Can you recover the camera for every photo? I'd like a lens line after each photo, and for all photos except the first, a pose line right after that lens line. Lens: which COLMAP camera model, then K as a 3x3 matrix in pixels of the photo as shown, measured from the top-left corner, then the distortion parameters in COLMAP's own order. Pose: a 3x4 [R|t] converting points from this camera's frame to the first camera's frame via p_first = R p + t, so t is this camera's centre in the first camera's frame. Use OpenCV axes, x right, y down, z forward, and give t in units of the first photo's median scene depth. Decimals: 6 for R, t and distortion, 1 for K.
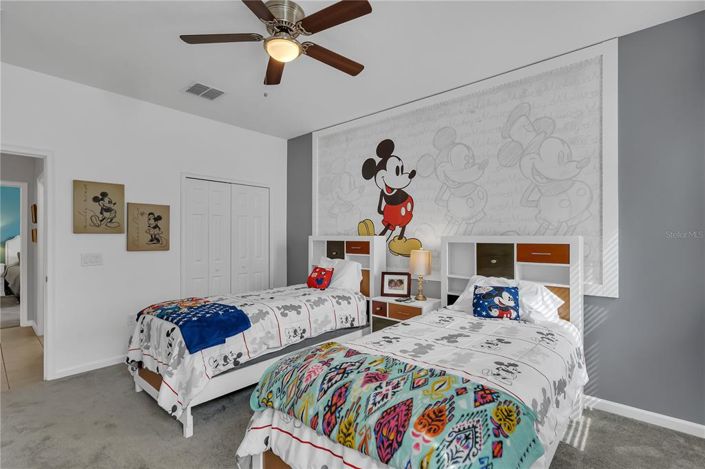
lens RADIAL K [[320.4, 0, 359.0], [0, 320.4, 235.3], [0, 0, 1]] dist [-0.001733, 0.000800]
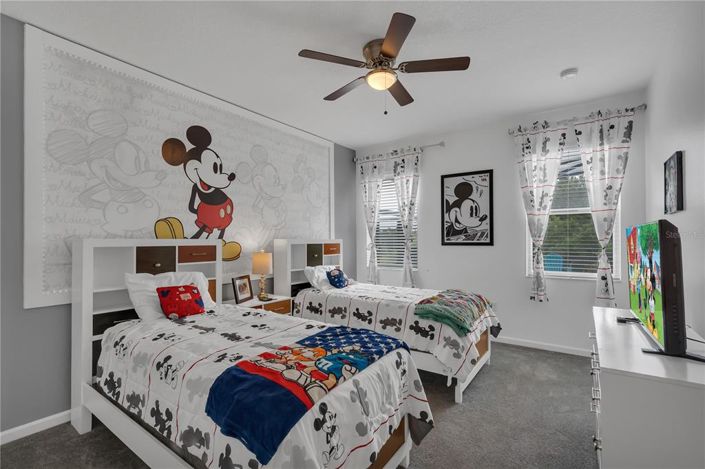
lens RADIAL K [[320.4, 0, 358.2], [0, 320.4, 236.1], [0, 0, 1]] dist [-0.001733, 0.000800]
pose [[-0.085365, 0.008945, 0.996310, -0.823473], [-0.003241, 0.999952, -0.009255, 0.000168], [-0.996344, -0.004019, -0.085332, 0.671336]]
